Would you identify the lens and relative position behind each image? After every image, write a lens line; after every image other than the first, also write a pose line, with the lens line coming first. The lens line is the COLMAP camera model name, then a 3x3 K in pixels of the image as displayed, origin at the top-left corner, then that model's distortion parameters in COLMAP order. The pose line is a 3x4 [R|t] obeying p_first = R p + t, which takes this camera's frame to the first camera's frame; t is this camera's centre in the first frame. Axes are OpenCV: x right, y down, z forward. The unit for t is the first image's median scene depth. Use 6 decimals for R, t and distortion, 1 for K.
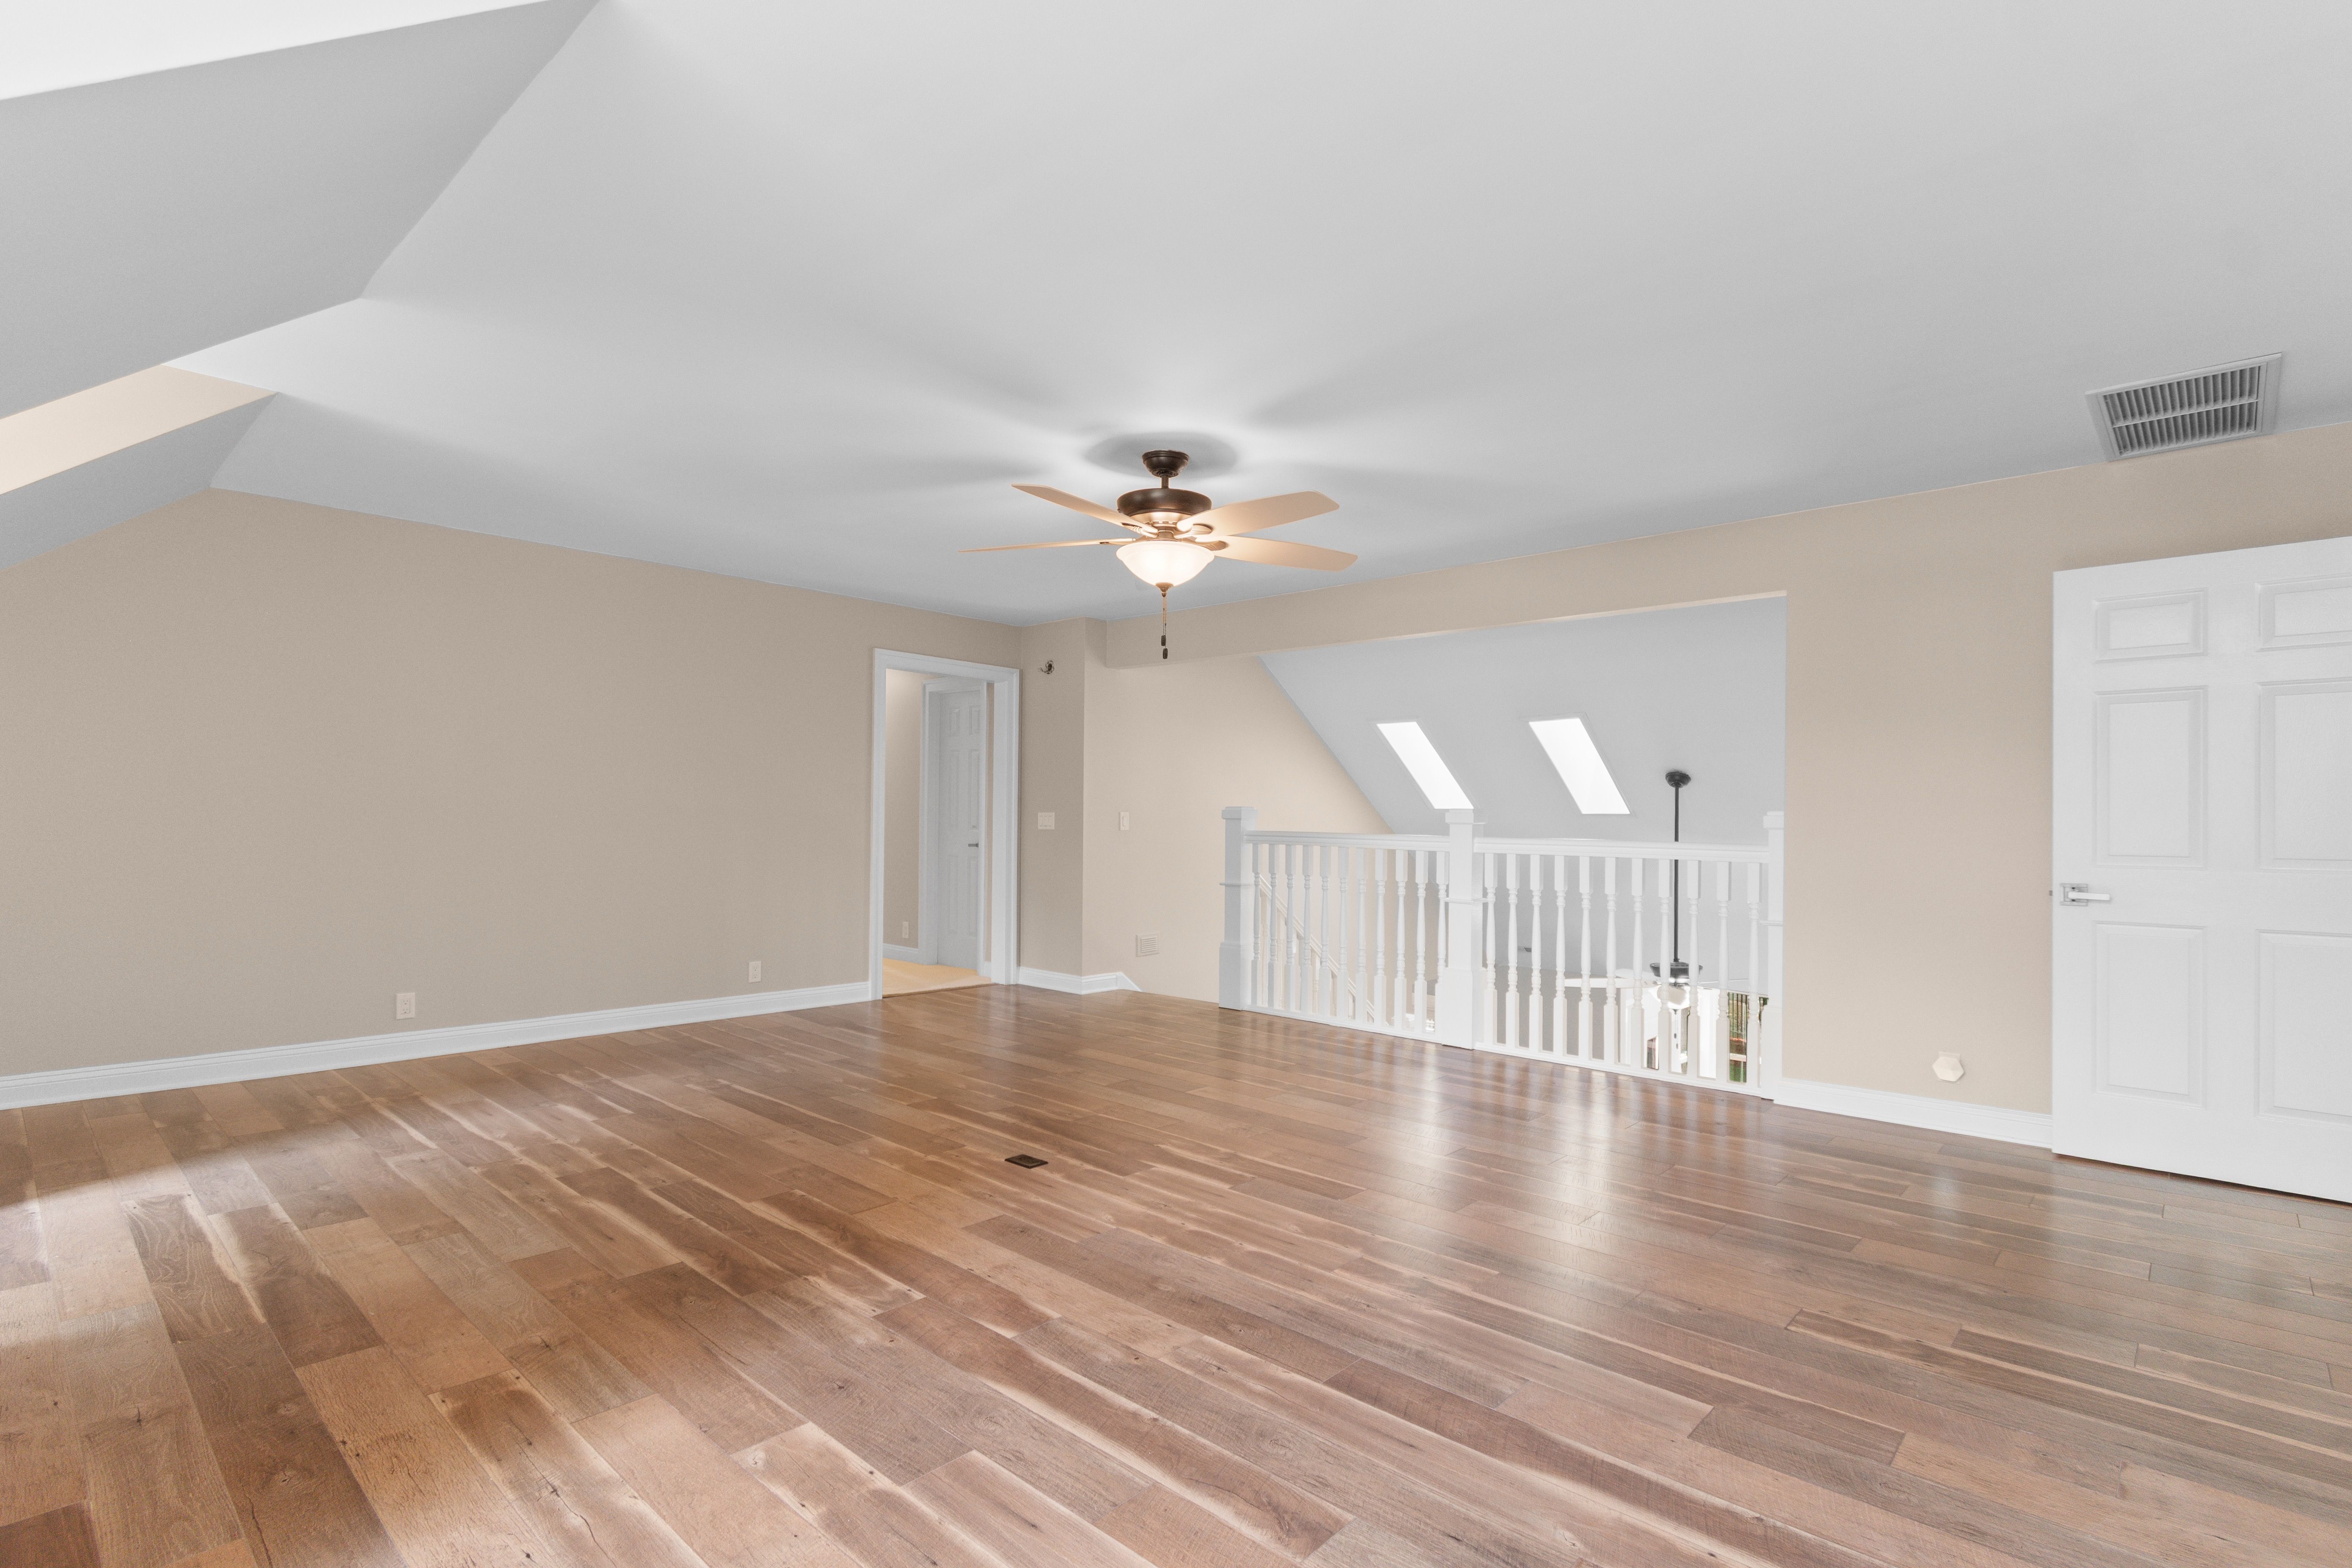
lens RADIAL K [[1111.6, 0, 1186.5], [0, 1111.6, 814.6], [0, 0, 1]] dist [0.001451, -0.001177]
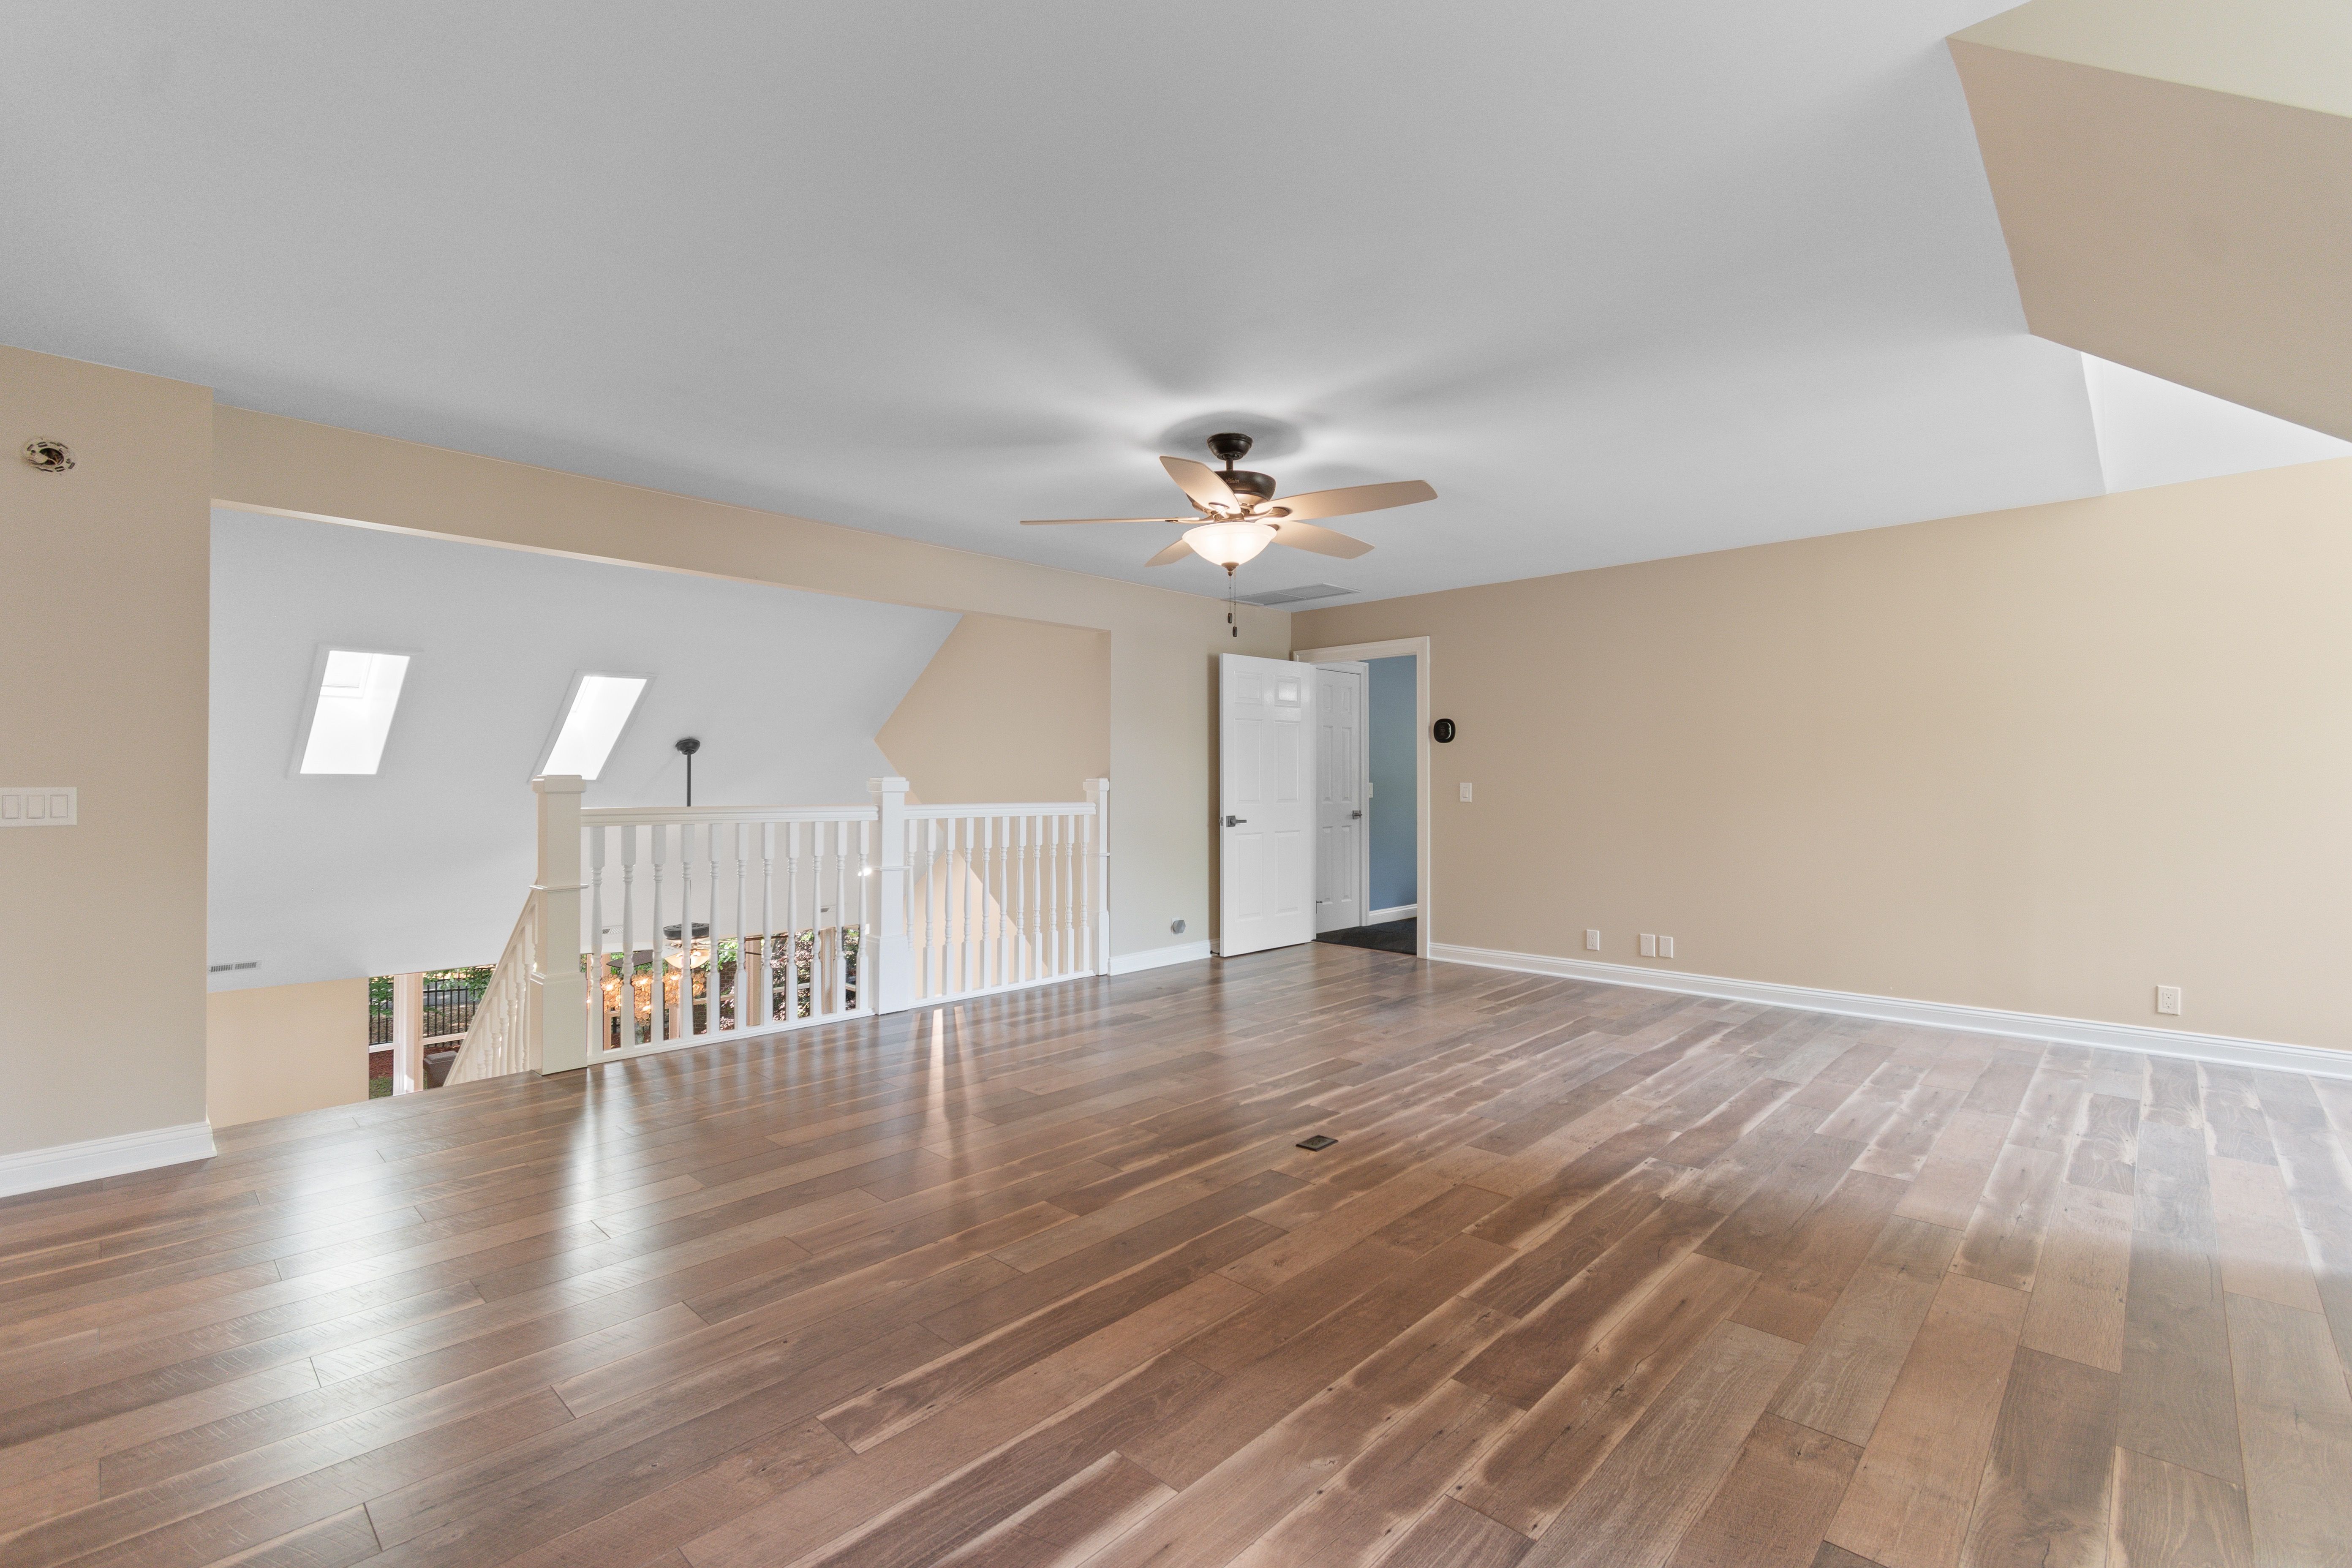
lens RADIAL K [[1029.4, 0, 1176.2], [0, 1029.4, 789.0], [0, 0, 1]] dist [0.003057, 0.000585]
pose [[0.027258, -0.016389, 0.999494, -1.153040], [0.001392, 0.999865, 0.016358, -0.016410], [-0.999627, 0.000945, 0.027277, 1.207562]]
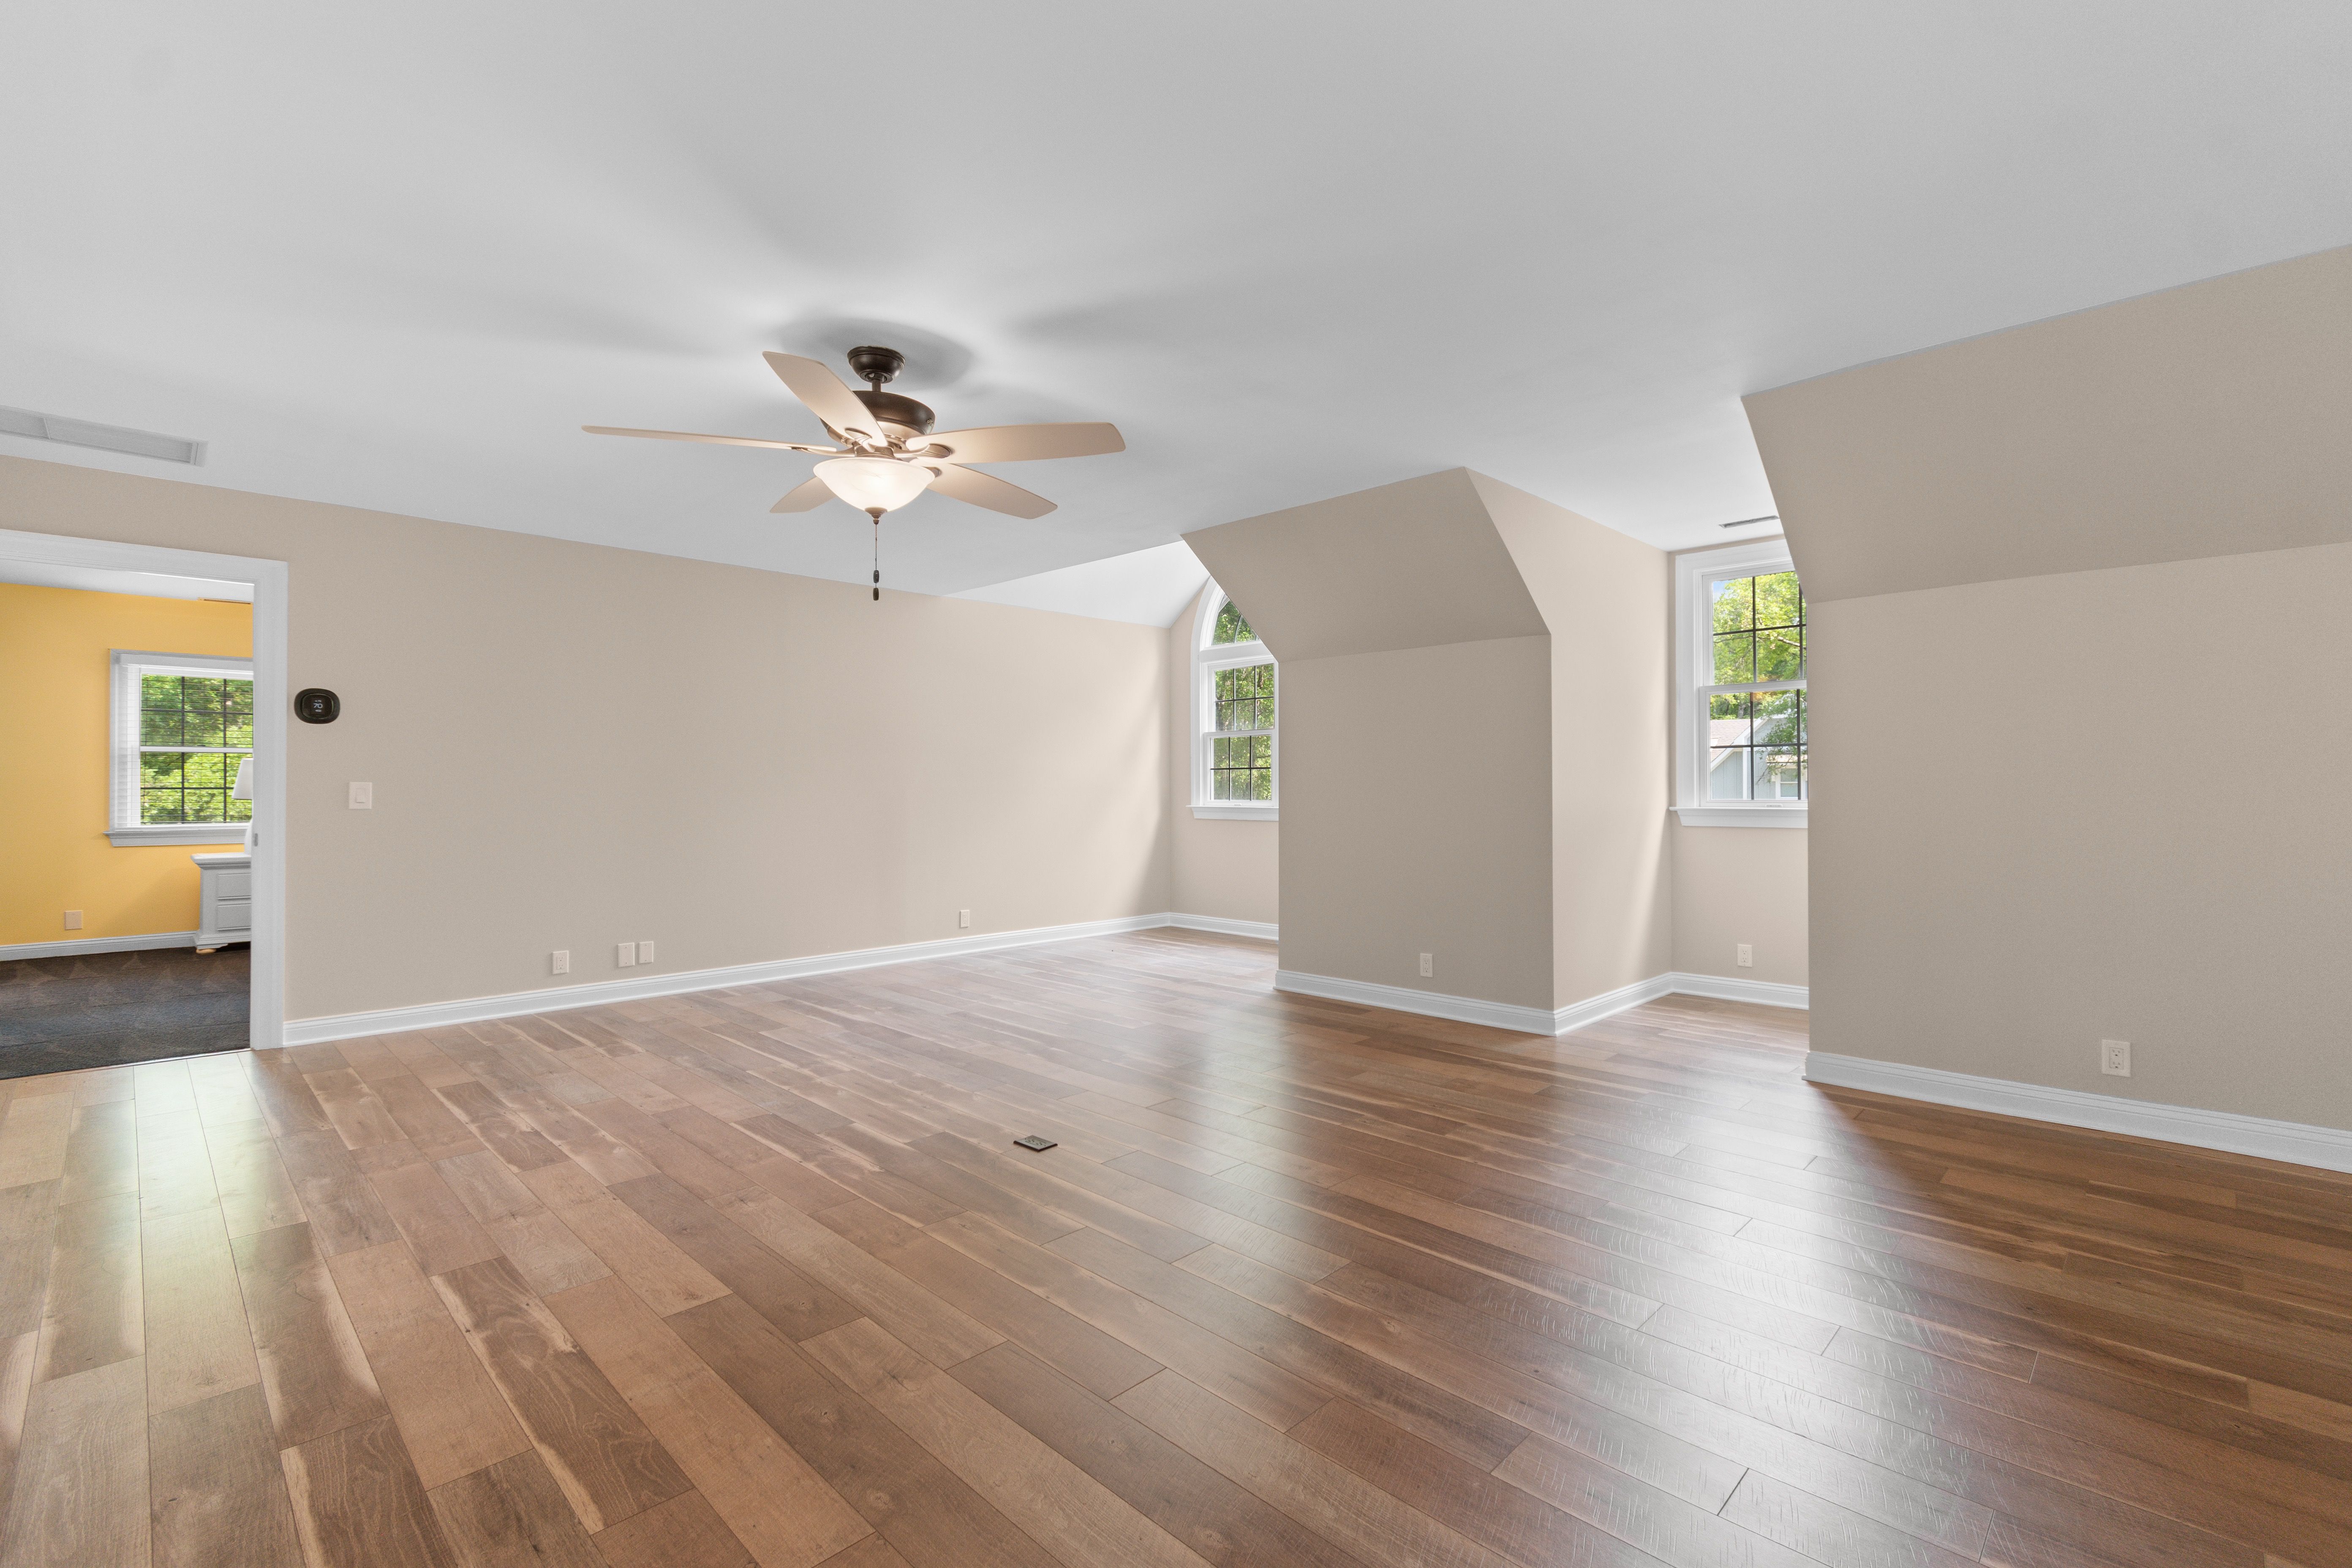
lens RADIAL K [[1029.4, 0, 1176.2], [0, 1029.4, 789.0], [0, 0, 1]] dist [0.003057, 0.000585]
pose [[-0.999203, -0.011593, 0.038185, -0.326831], [-0.011561, 0.999933, 0.001065, 0.000093], [-0.038194, 0.000622, -0.999270, 2.081721]]
